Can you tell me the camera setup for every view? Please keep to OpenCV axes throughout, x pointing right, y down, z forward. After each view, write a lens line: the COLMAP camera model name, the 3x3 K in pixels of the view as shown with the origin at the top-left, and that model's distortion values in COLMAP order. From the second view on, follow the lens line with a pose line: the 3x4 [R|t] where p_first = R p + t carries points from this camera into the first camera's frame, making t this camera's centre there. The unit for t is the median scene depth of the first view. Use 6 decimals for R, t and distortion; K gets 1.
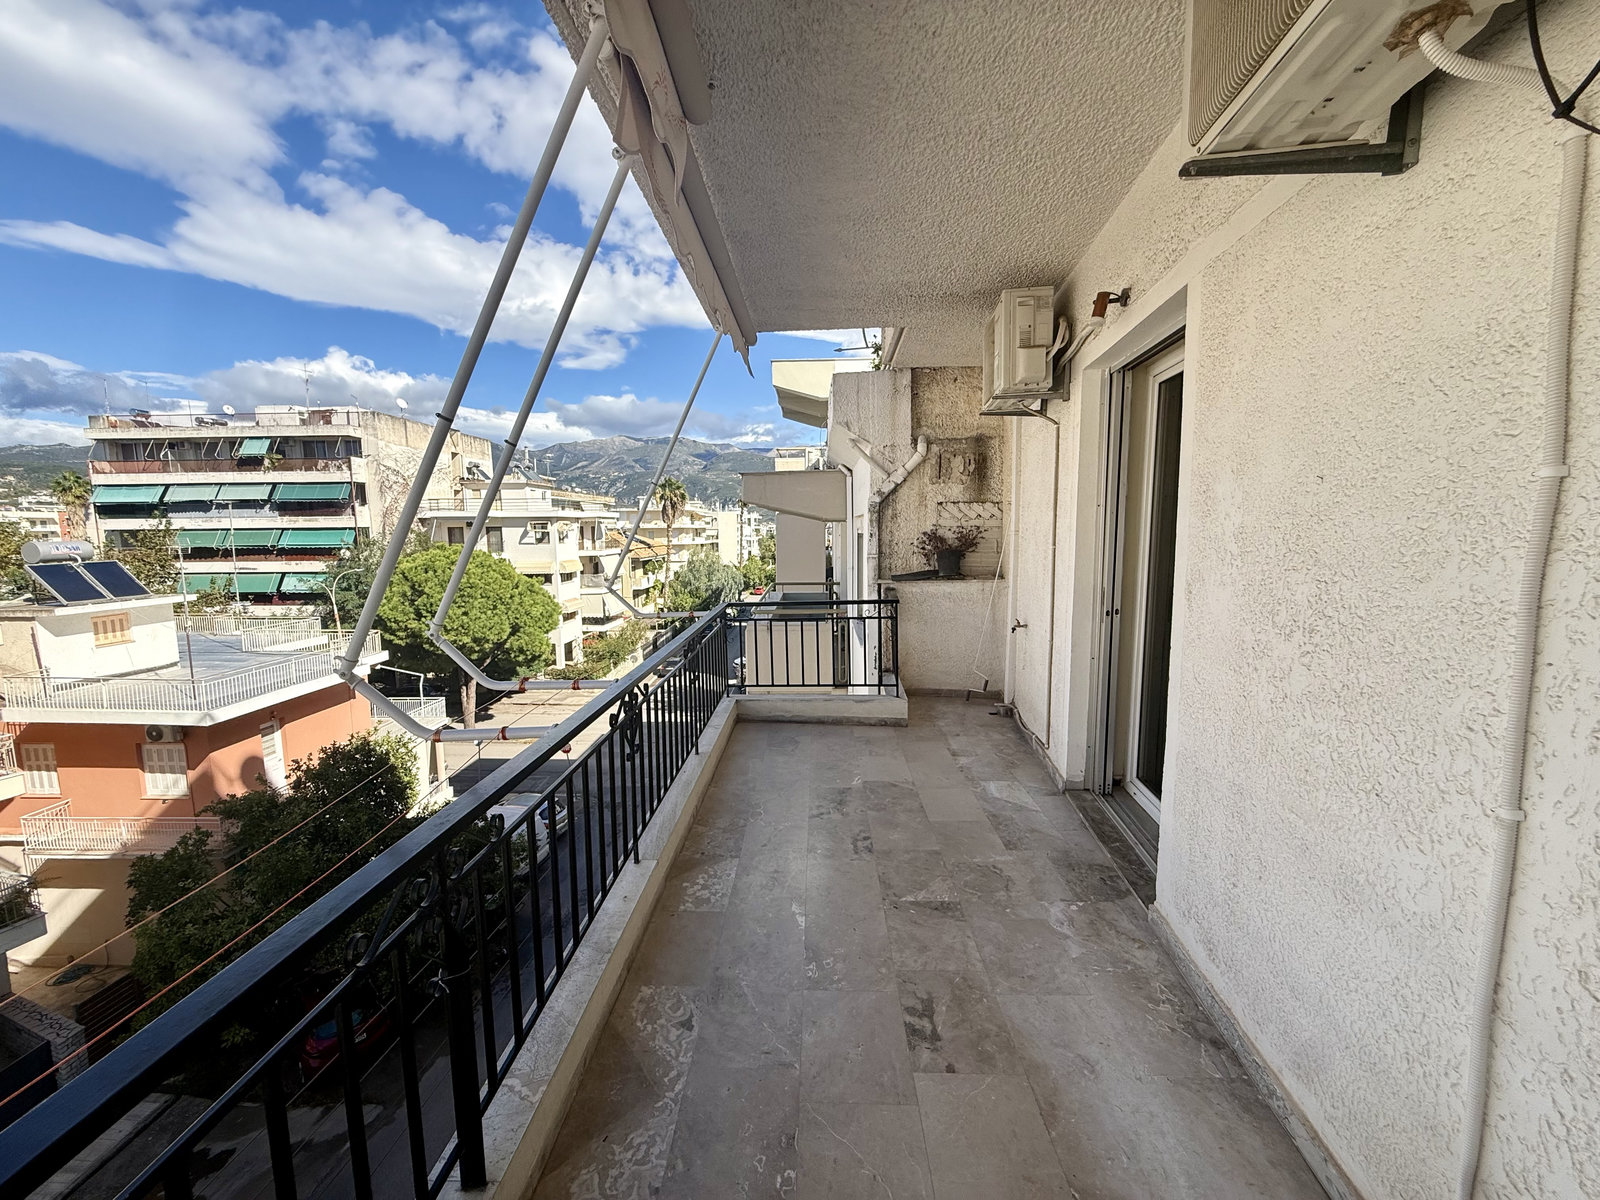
lens RADIAL K [[641.0, 0, 797.3], [0, 641.0, 600.0], [0, 0, 1]] dist [0.010267, 0.000388]
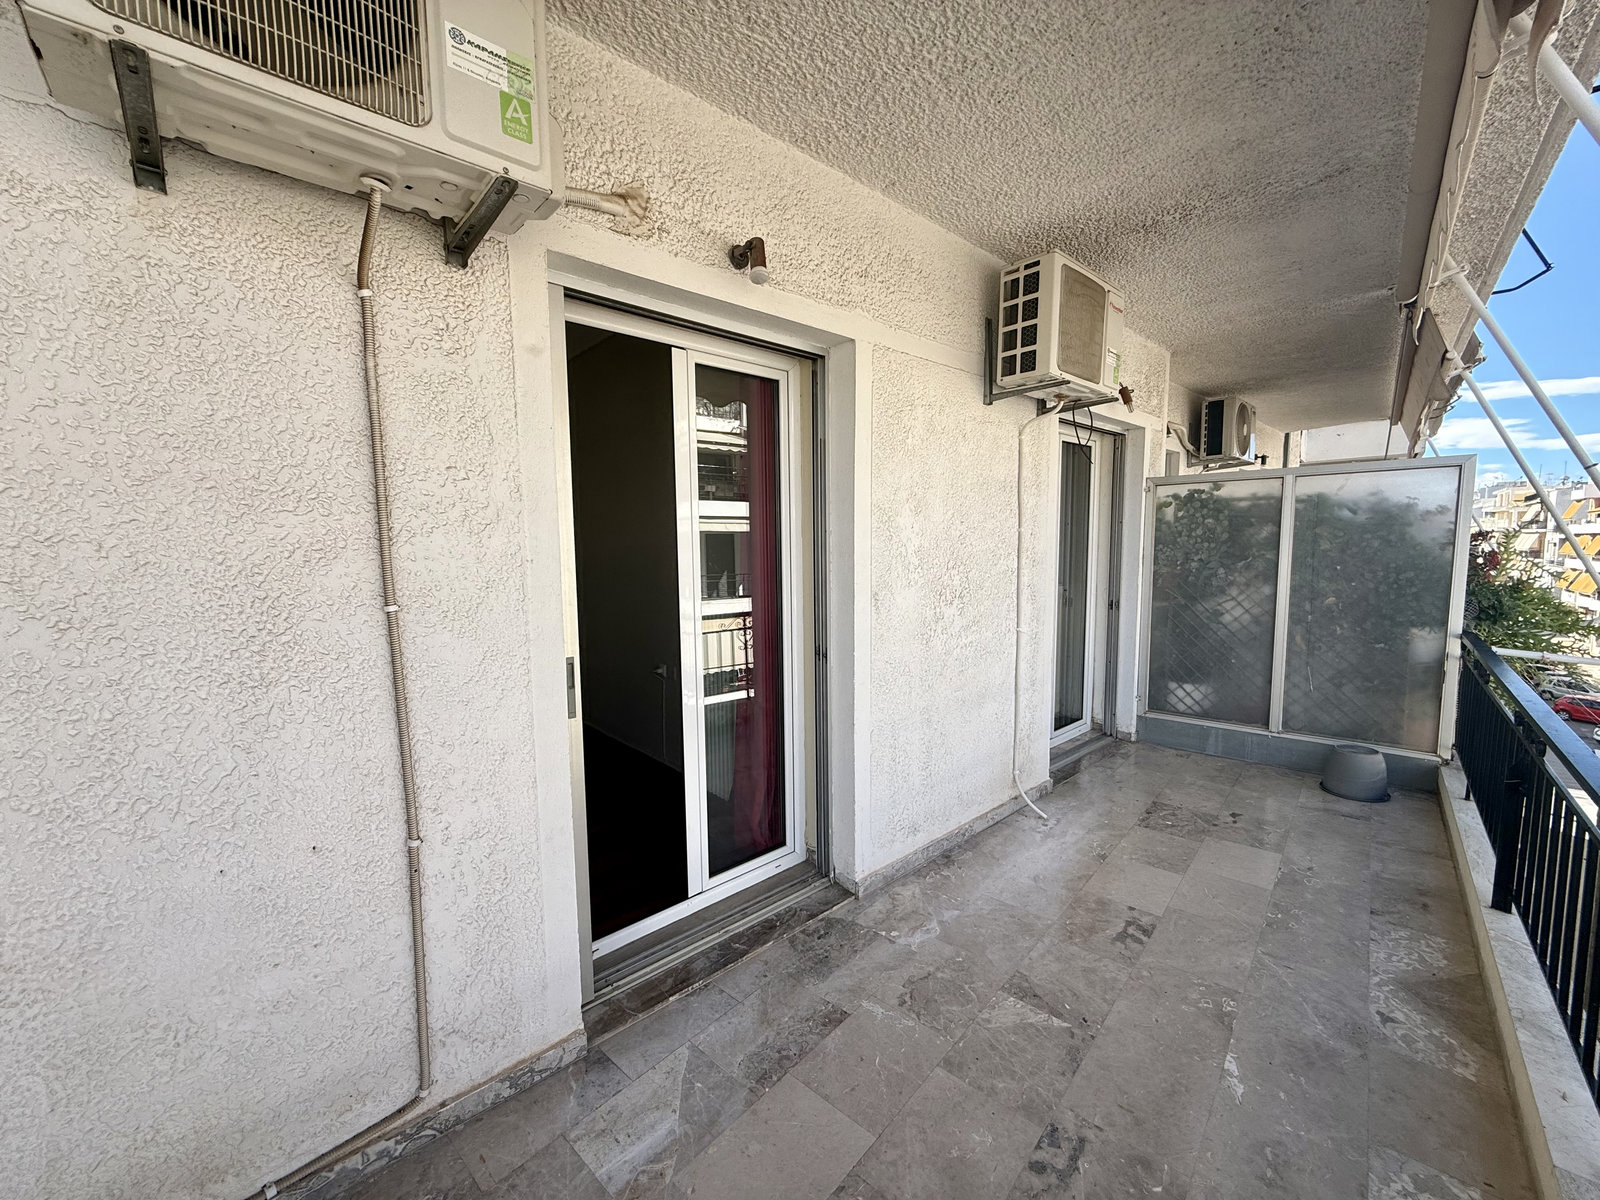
lens RADIAL K [[641.0, 0, 797.3], [0, 641.0, 600.0], [0, 0, 1]] dist [0.010267, 0.000388]
pose [[-0.766490, -0.047860, 0.640471, -0.069841], [0.084169, 0.981134, 0.174046, -0.231408], [-0.636717, 0.187313, -0.748001, 1.943252]]
